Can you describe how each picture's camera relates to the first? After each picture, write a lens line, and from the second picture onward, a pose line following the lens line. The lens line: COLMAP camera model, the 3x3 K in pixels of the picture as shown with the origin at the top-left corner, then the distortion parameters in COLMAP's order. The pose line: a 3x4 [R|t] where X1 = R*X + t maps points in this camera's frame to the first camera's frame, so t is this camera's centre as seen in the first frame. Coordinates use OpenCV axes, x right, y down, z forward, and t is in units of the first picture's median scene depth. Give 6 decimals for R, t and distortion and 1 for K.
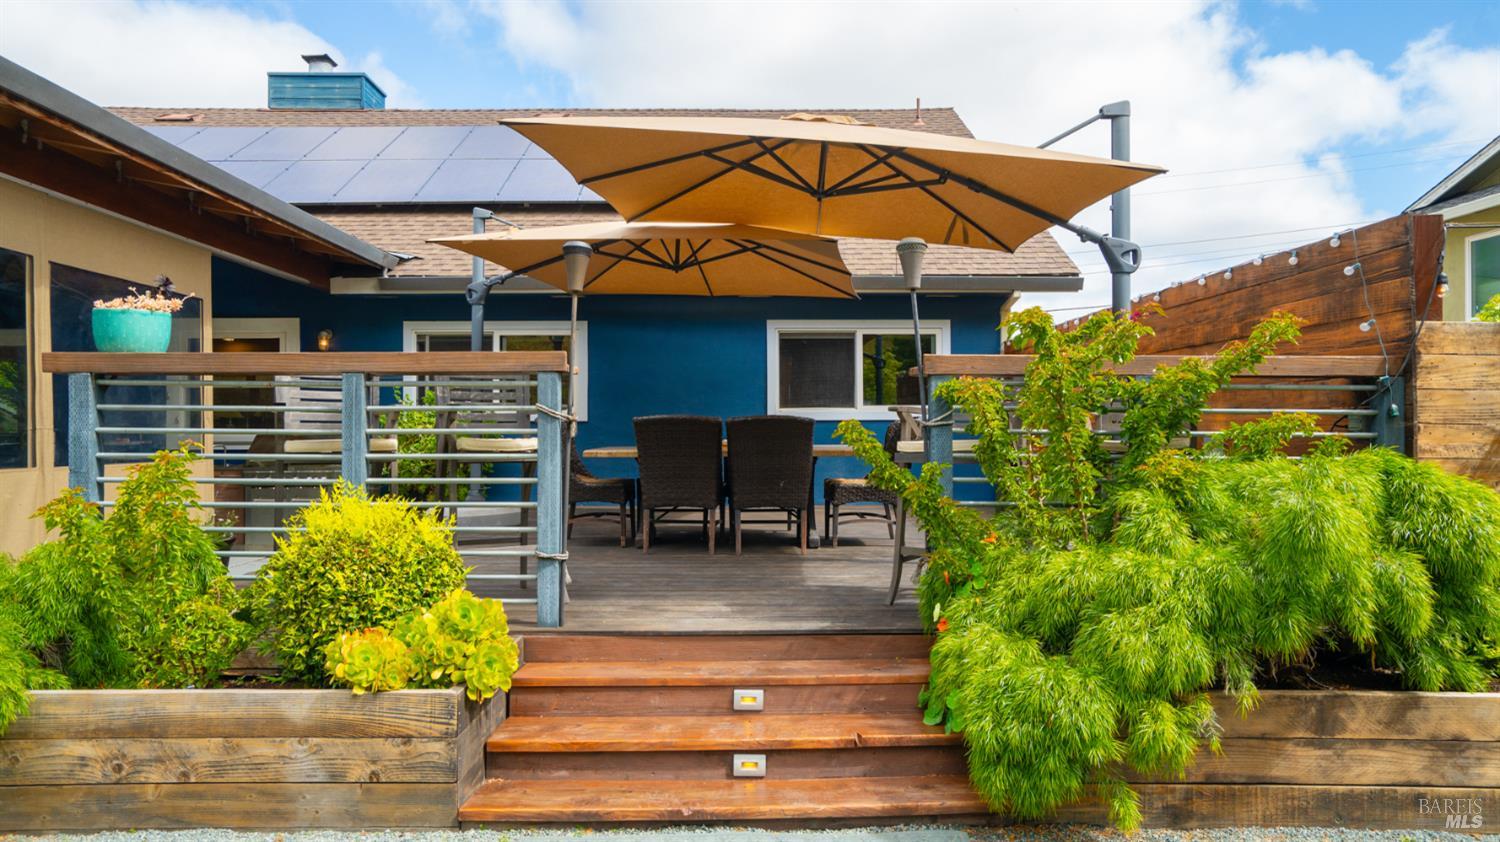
lens RADIAL K [[902.2, 0, 750.0], [0, 902.2, 421.0], [0, 0, 1]] dist [-0.003718, 0.000614]
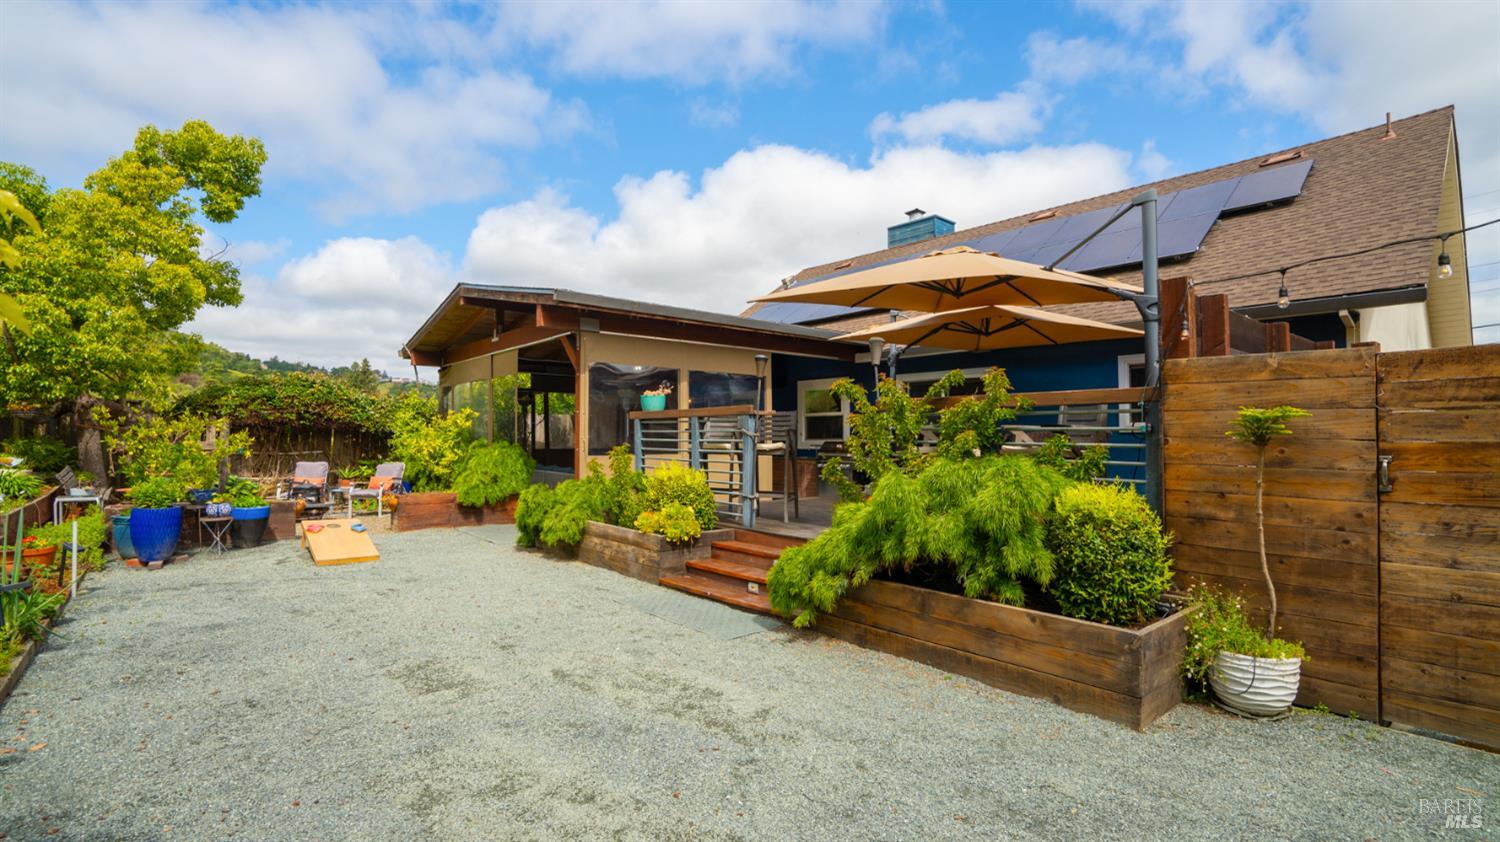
lens RADIAL K [[688.6, 0, 747.3], [0, 688.6, 425.0], [0, 0, 1]] dist [-0.063434, 0.024709]
pose [[0.641129, -0.013320, -0.767317, 1.102293], [0.005932, 0.999906, -0.012400, -0.006356], [0.767410, 0.003398, 0.641148, -0.102749]]
